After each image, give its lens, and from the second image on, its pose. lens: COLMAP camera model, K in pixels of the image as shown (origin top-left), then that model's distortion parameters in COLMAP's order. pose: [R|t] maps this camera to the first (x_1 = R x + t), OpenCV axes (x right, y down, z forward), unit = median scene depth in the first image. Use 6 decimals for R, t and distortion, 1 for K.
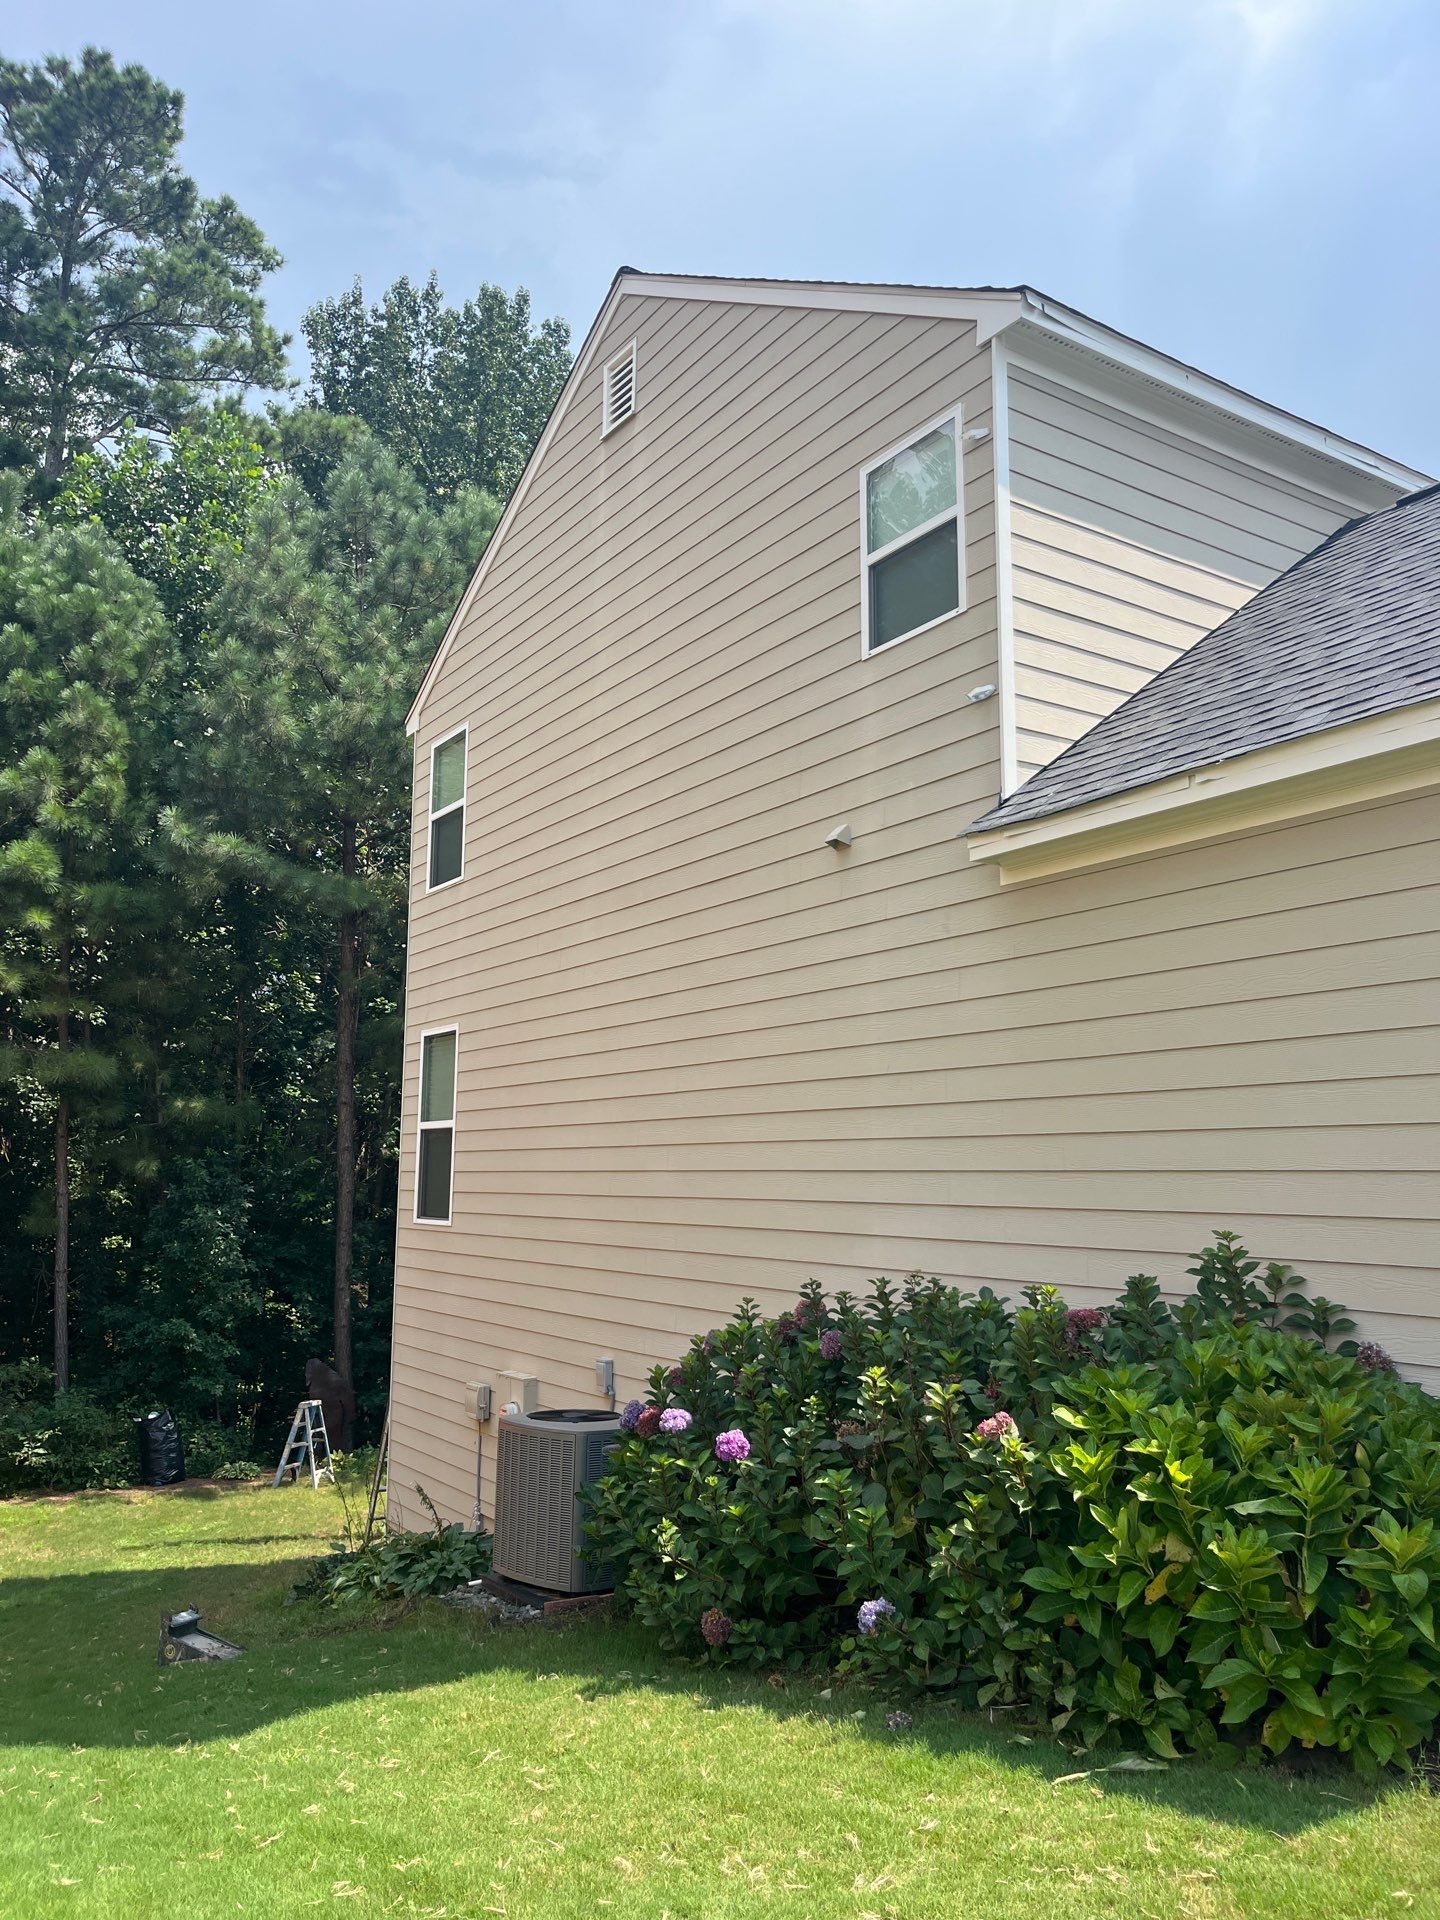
lens RADIAL K [[1446.4, 0, 714.0], [0, 1446.4, 967.8], [0, 0, 1]] dist [0.066340, -0.092589]
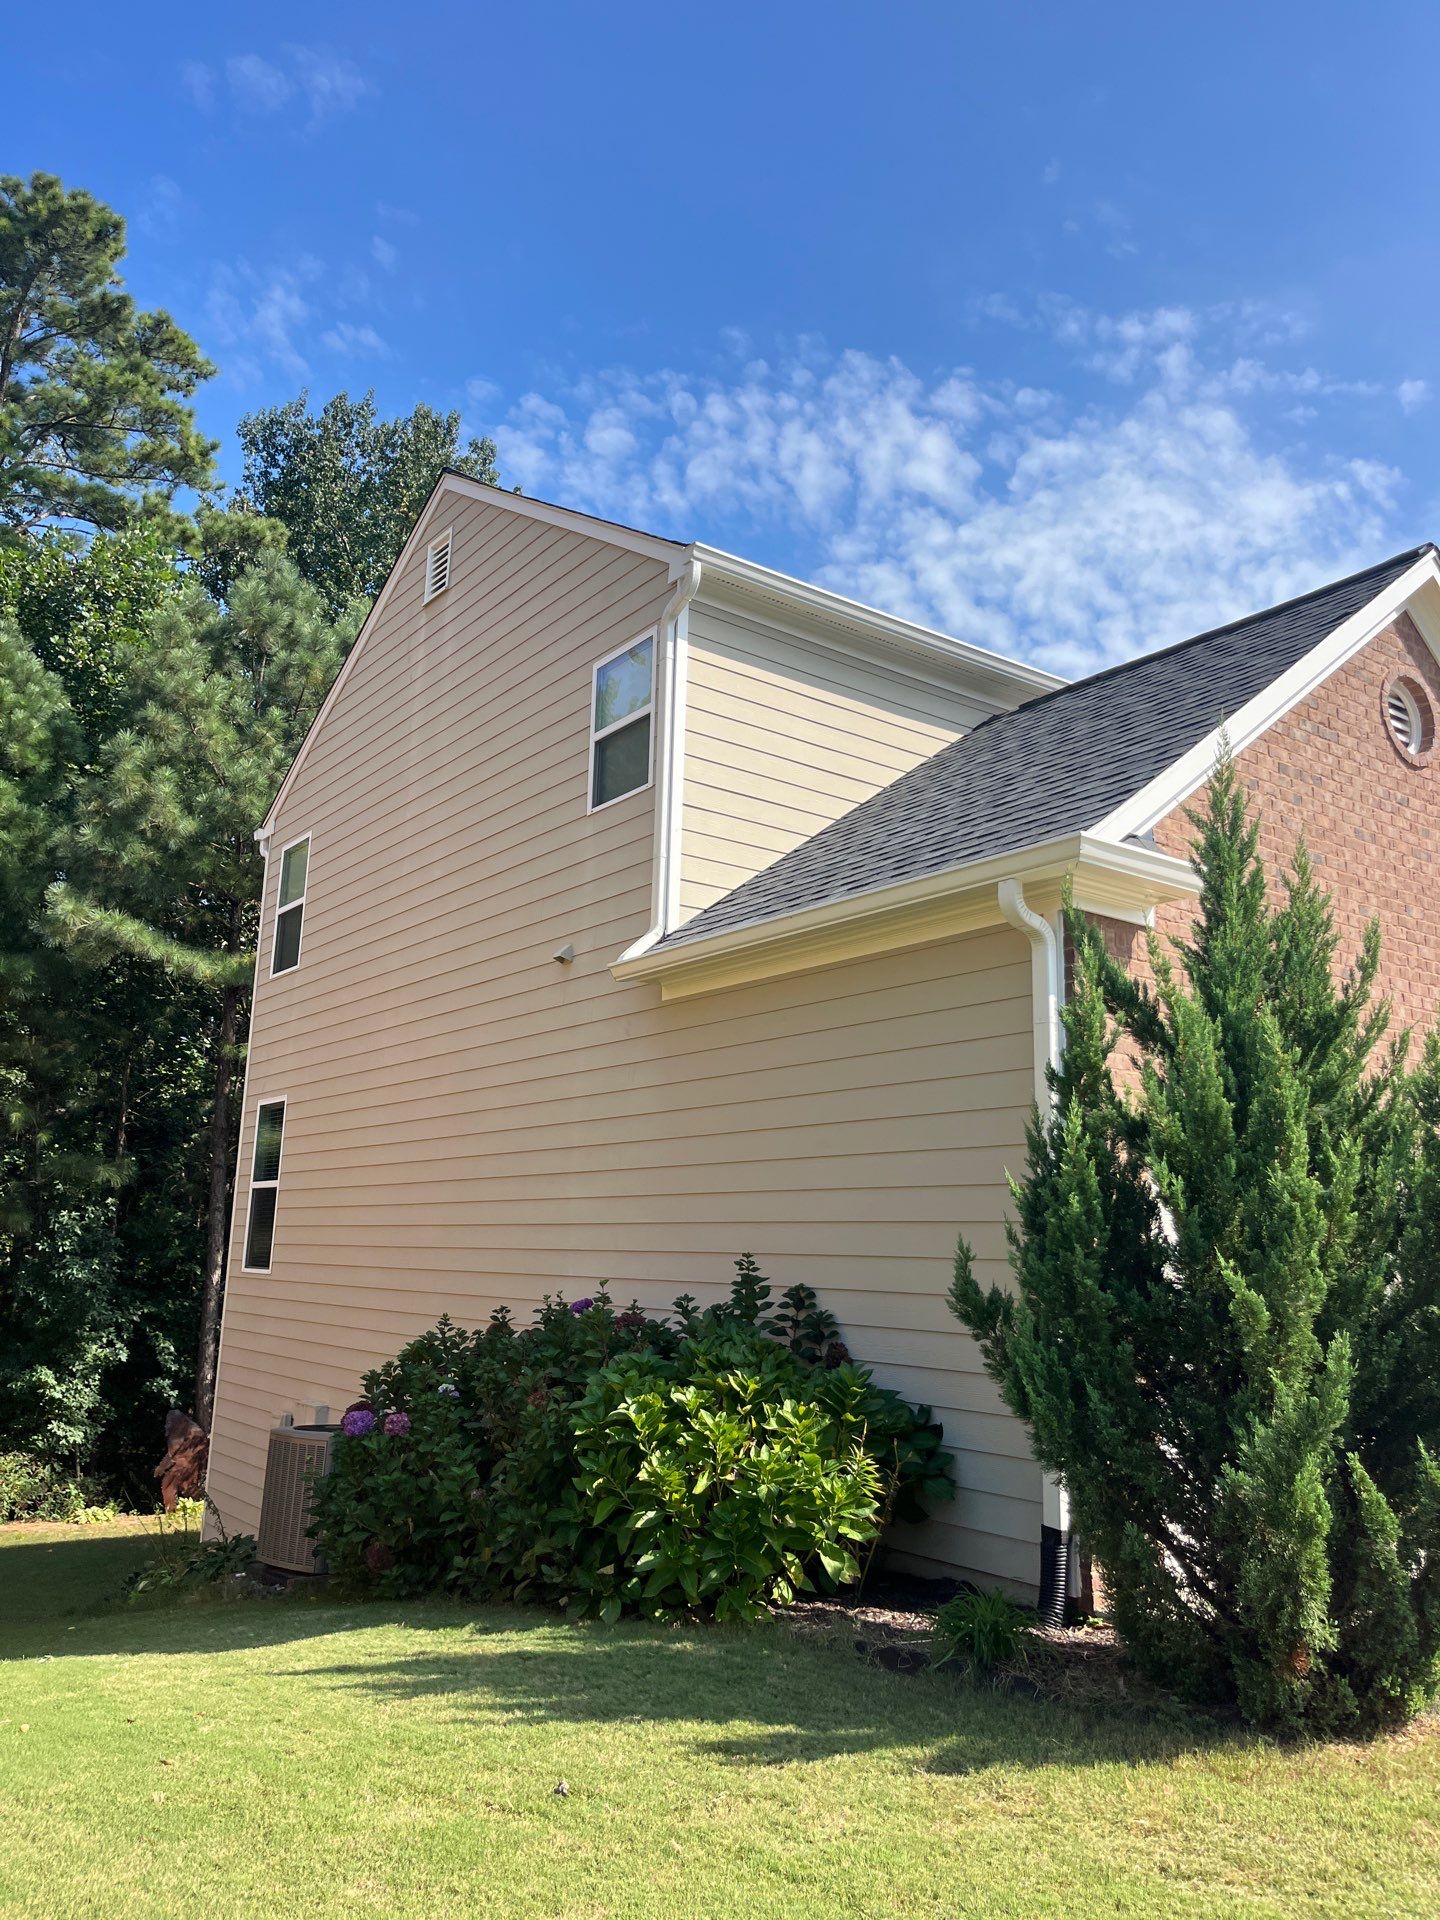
lens RADIAL K [[1446.4, 0, 738.5], [0, 1446.4, 955.9], [0, 0, 1]] dist [0.066340, -0.092589]
pose [[0.997954, 0.032309, 0.055171, 0.123355], [-0.029051, 0.997843, -0.058873, -0.014879], [-0.056954, 0.057150, 0.996740, -0.184358]]
